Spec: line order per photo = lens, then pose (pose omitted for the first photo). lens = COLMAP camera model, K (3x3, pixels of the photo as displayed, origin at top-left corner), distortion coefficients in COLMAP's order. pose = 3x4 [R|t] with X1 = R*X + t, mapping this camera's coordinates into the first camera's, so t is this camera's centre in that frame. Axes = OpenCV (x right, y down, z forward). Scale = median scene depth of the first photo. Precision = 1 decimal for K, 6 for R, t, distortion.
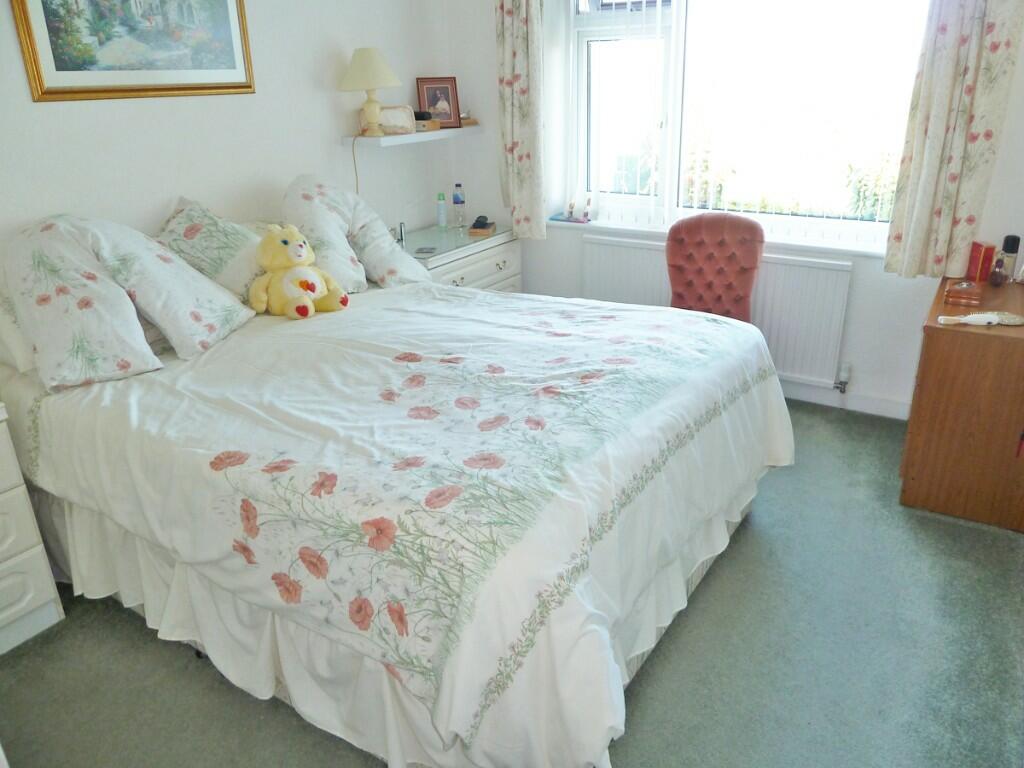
lens RADIAL K [[764.4, 0, 512.0], [0, 764.4, 387.0], [0, 0, 1]] dist [-0.021809, -0.000225]
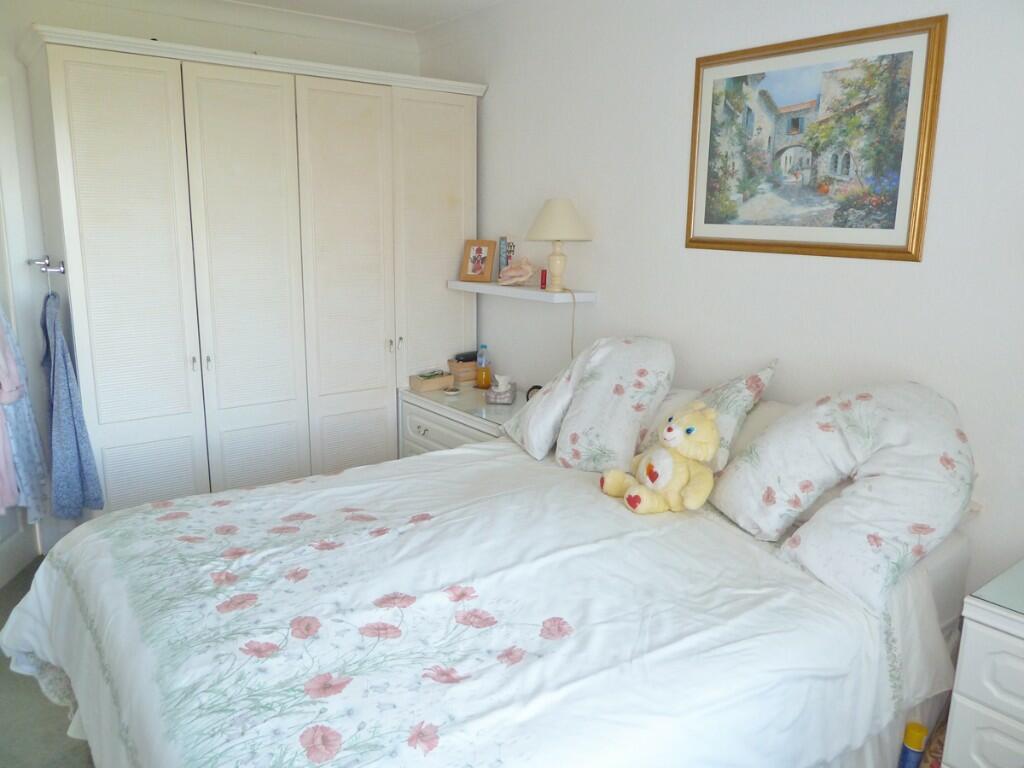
lens RADIAL K [[764.4, 0, 513.6], [0, 764.4, 376.9], [0, 0, 1]] dist [-0.021809, -0.000225]
pose [[-0.354481, 0.210659, -0.911025, 0.566149], [-0.358681, 0.869128, 0.340534, -0.483641], [0.863534, 0.447480, -0.232530, 1.073412]]
